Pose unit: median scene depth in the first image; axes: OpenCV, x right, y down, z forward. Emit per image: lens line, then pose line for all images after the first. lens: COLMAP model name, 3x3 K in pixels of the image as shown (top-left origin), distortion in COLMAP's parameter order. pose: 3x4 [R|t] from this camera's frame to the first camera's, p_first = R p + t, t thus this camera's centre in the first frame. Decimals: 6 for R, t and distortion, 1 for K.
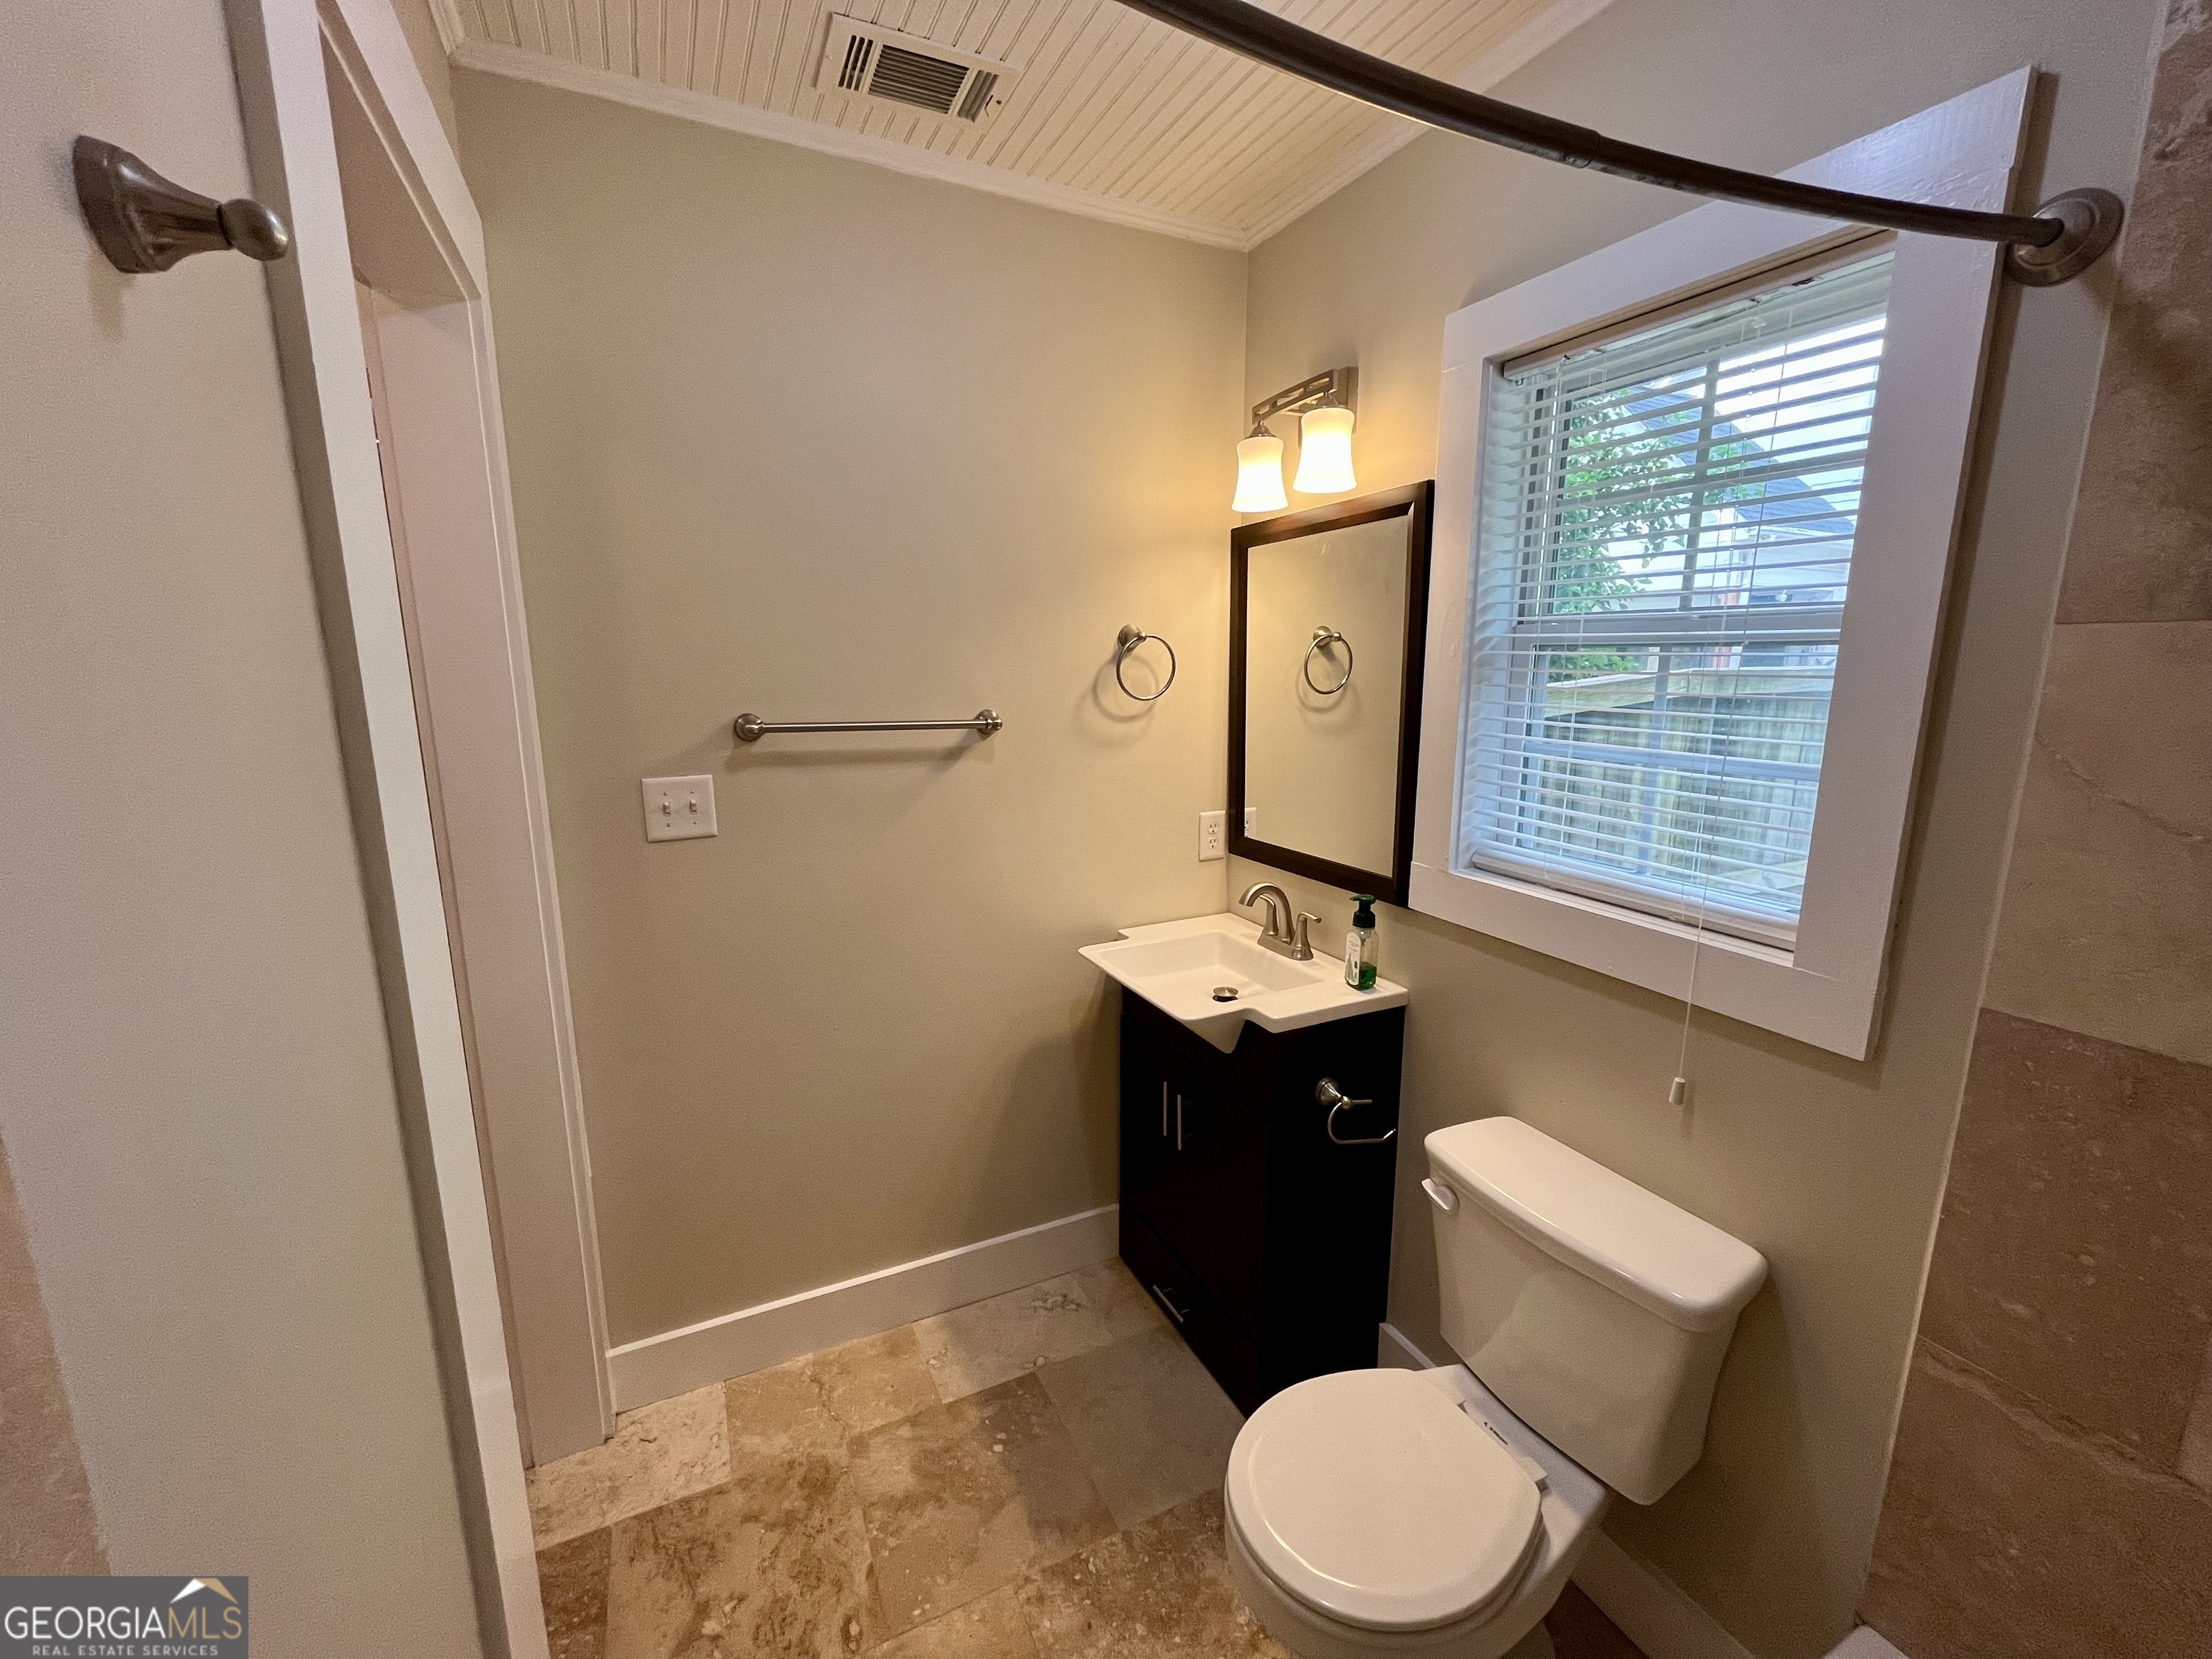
lens RADIAL K [[888.7, 0, 1105.7], [0, 888.7, 824.2], [0, 0, 1]] dist [-0.001083, -0.000783]
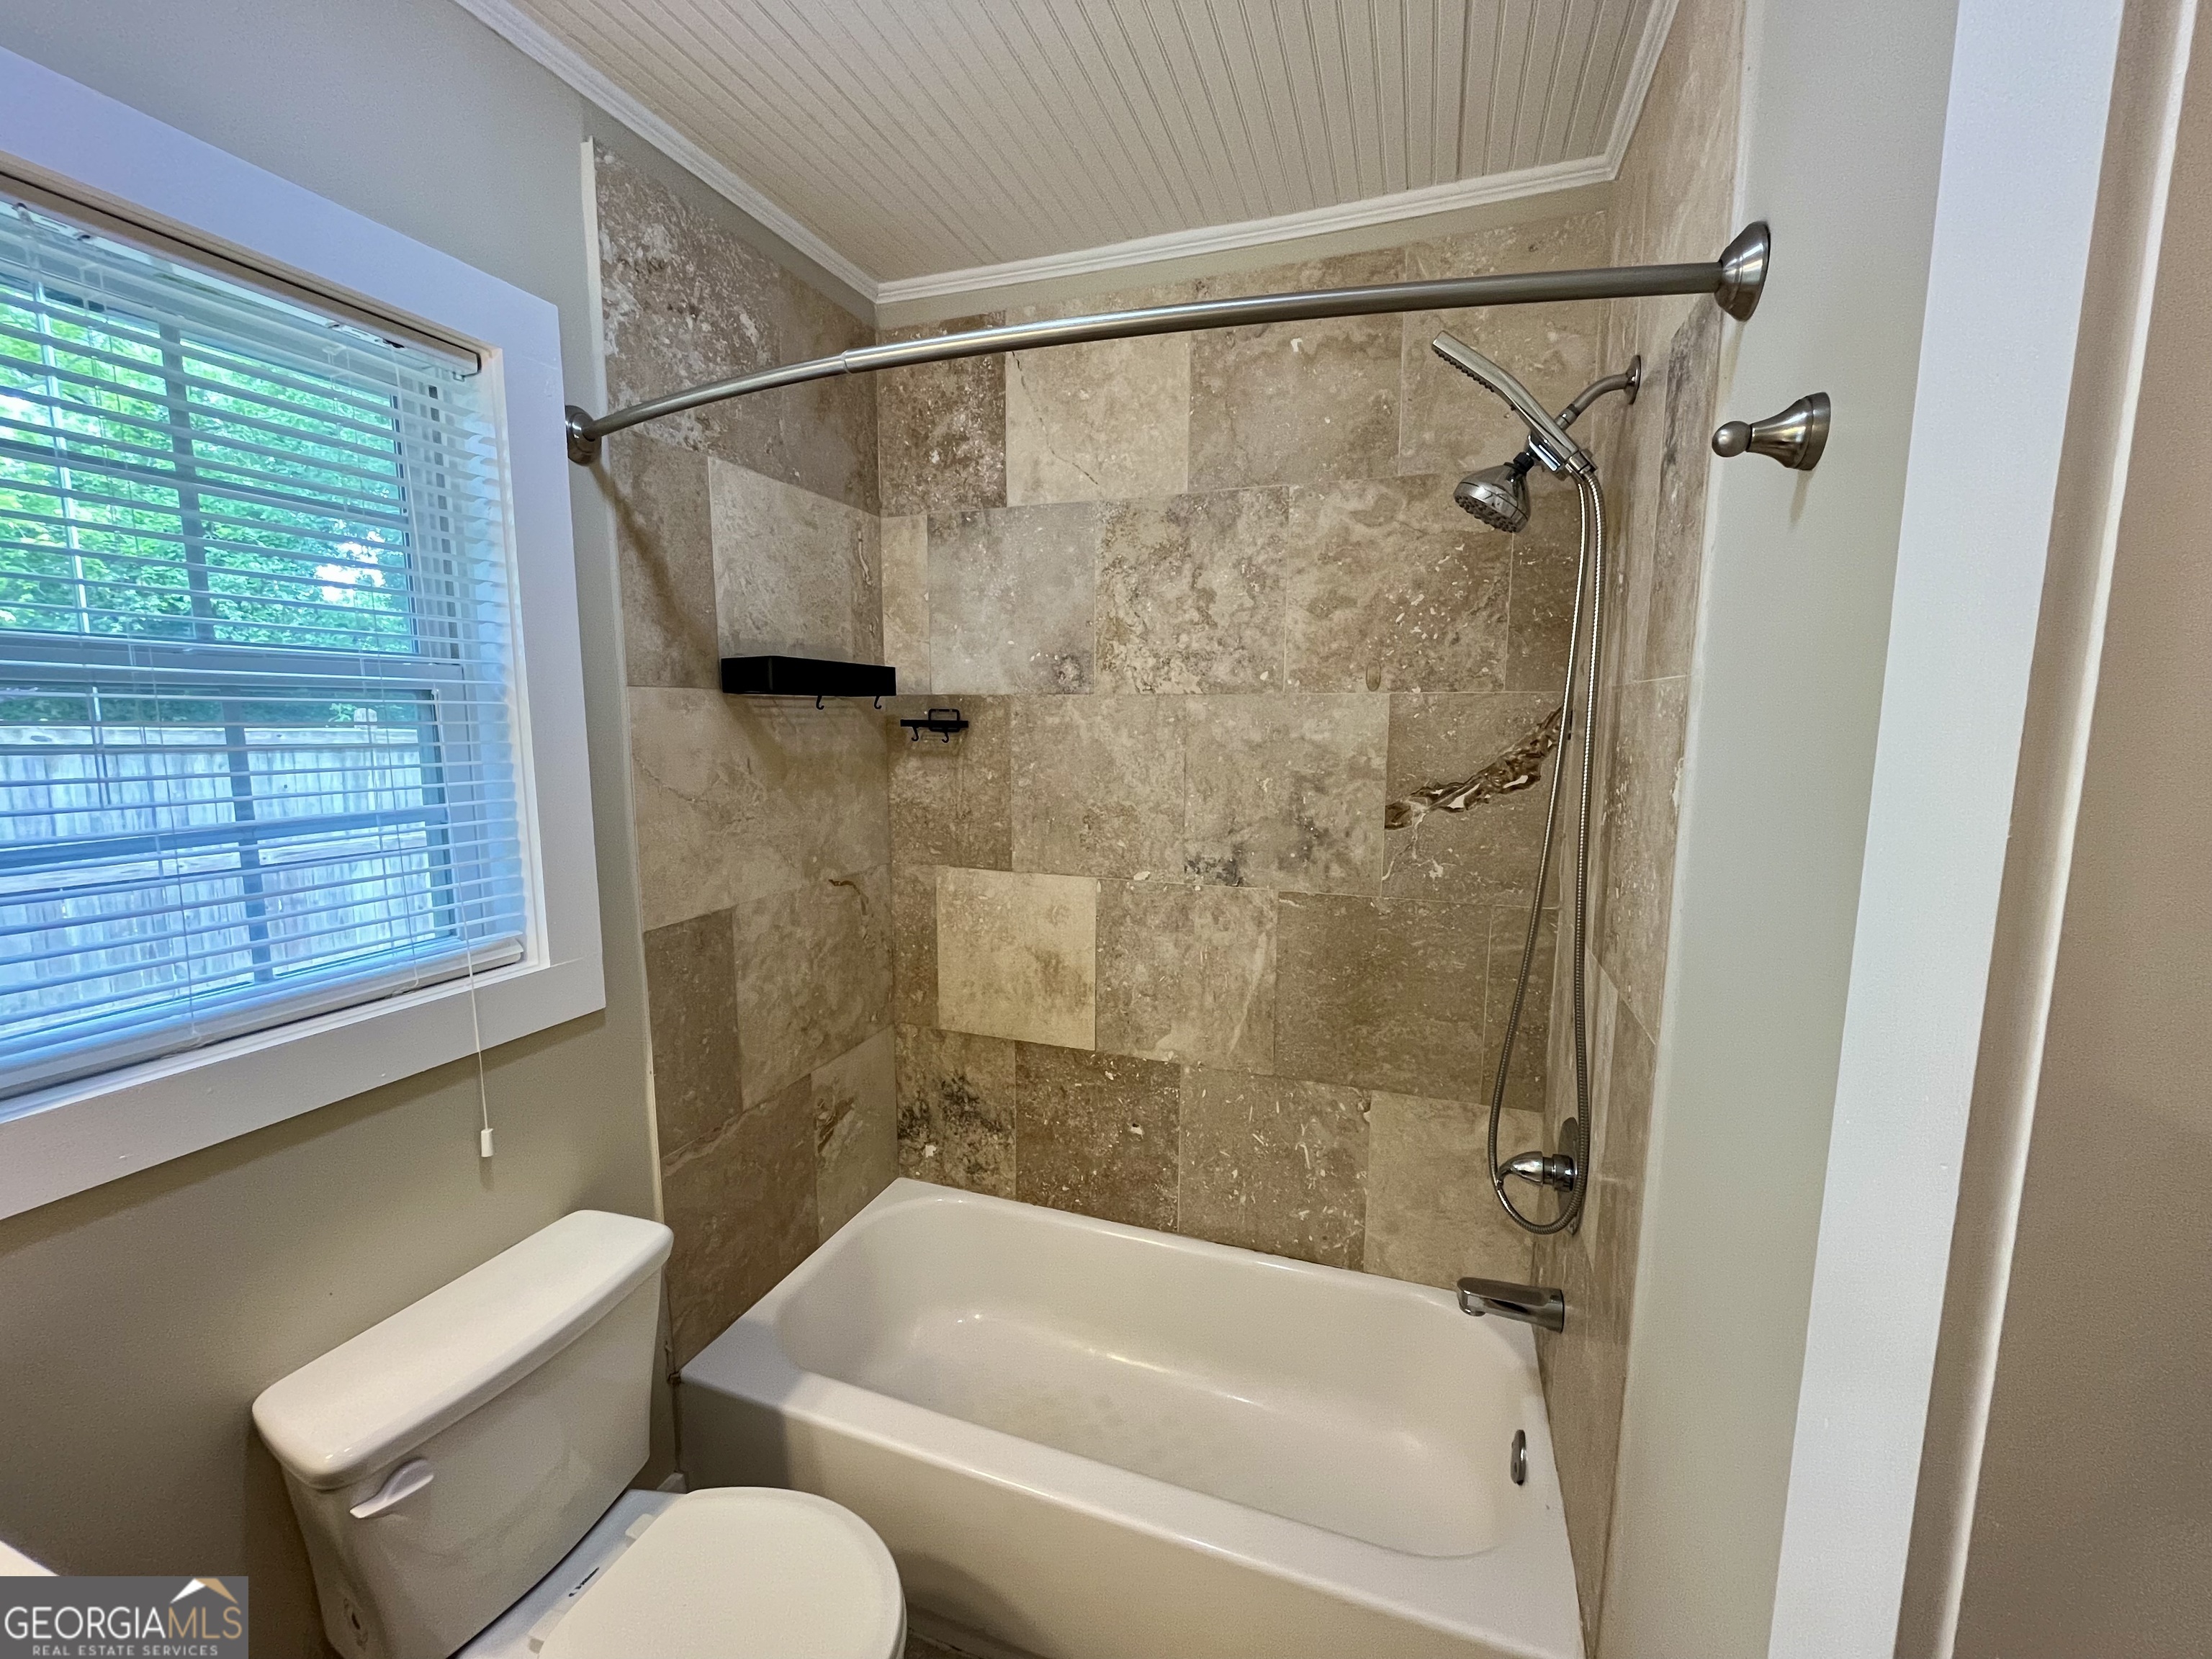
lens RADIAL K [[888.7, 0, 1104.3], [0, 888.7, 829.4], [0, 0, 1]] dist [-0.001083, -0.000783]
pose [[-0.691916, -0.097344, 0.715385, -0.674681], [0.128059, 0.958610, 0.254297, -0.264173], [-0.710530, 0.267564, -0.650812, 1.442705]]
